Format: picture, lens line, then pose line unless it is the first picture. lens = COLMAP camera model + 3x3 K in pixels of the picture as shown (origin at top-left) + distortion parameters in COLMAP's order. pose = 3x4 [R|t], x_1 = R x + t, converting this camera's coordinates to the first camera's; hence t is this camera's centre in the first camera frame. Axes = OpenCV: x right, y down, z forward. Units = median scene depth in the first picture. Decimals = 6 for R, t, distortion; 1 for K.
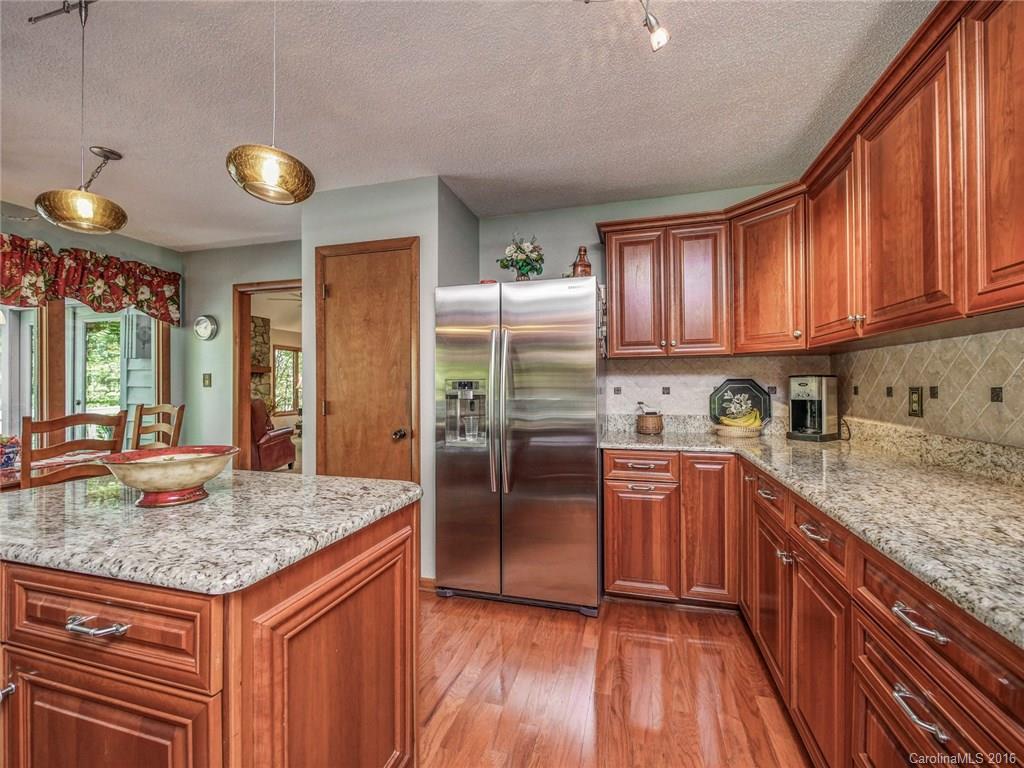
lens RADIAL K [[443.6, 0, 516.5], [0, 443.6, 381.7], [0, 0, 1]] dist [0.000927, 0.000023]
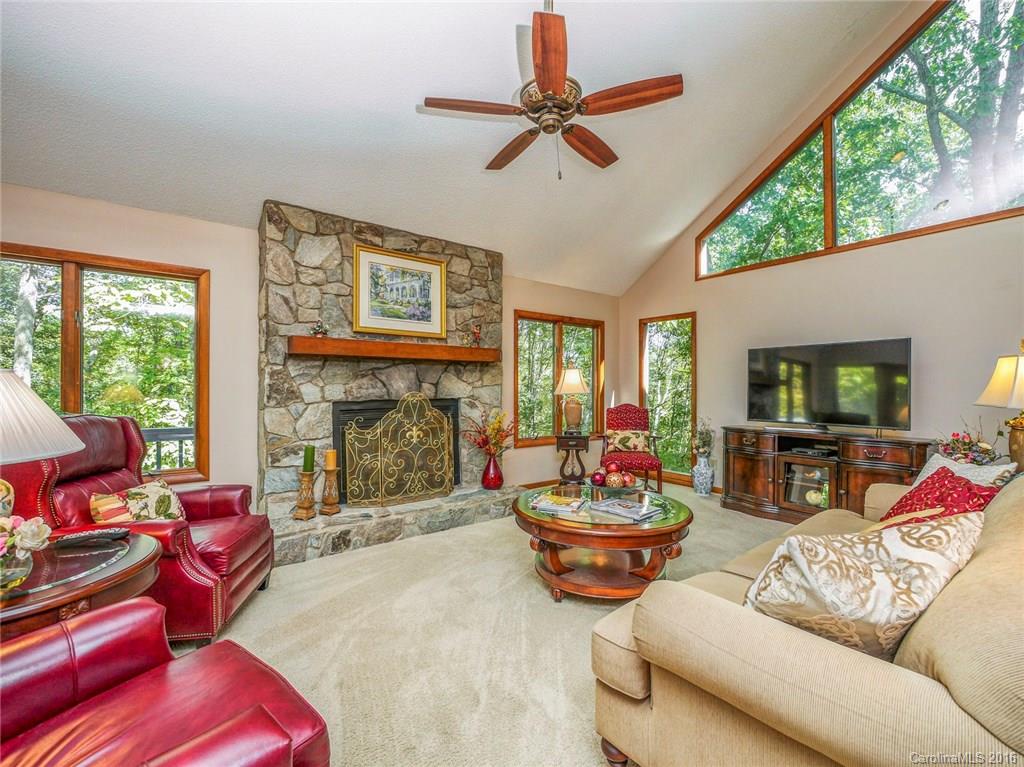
lens RADIAL K [[443.6, 0, 516.5], [0, 443.6, 381.2], [0, 0, 1]] dist [0.000927, 0.000023]
pose [[0.802464, -0.001926, -0.596697, -0.251196], [-0.000398, 0.999993, -0.003763, 0.002676], [0.596700, 0.003257, 0.802458, 0.620522]]
